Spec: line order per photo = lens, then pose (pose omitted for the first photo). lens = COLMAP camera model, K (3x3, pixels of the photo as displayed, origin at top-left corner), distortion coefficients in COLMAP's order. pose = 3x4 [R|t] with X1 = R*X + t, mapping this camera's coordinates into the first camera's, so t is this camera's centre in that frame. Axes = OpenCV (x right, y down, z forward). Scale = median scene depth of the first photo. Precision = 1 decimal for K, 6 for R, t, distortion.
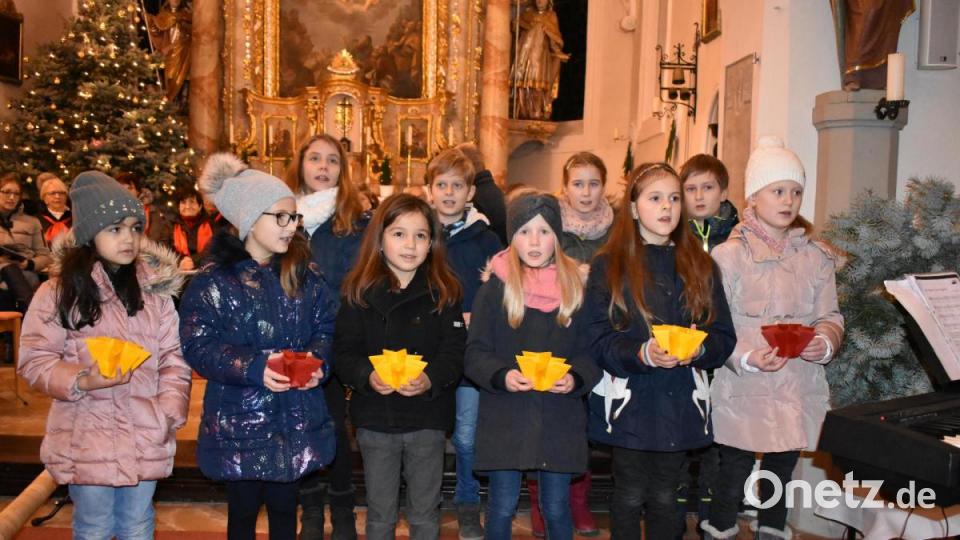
lens RADIAL K [[931.9, 0, 478.8], [0, 931.9, 292.0], [0, 0, 1]] dist [-0.060987, 0.001668]
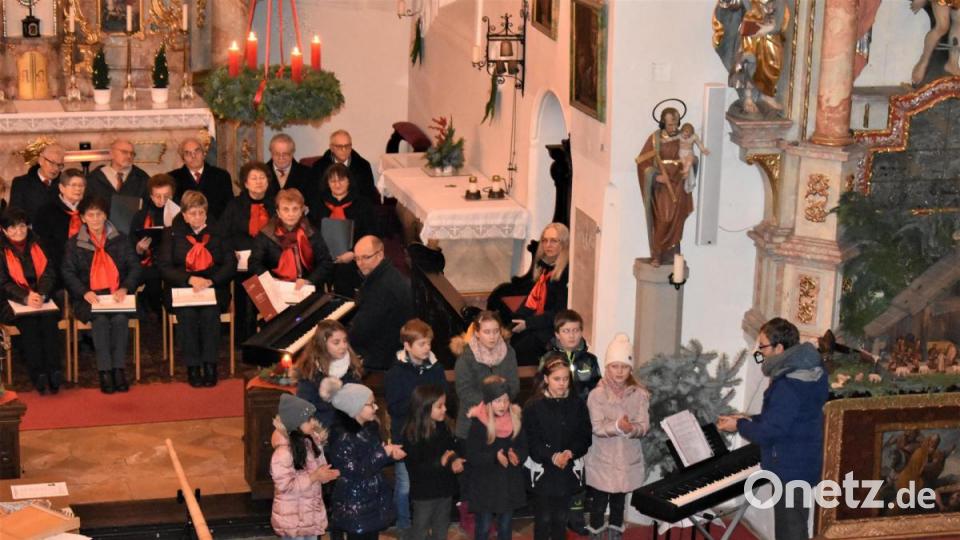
lens RADIAL K [[2412.4, 0, 480.4], [0, 2412.4, 329.5], [0, 0, 1]] dist [0.089460, 0.216107]
pose [[0.964233, -0.068037, 0.256175, -0.460159], [0.017268, 0.980566, 0.195429, -0.433089], [-0.264493, -0.184016, 0.946669, -1.377930]]
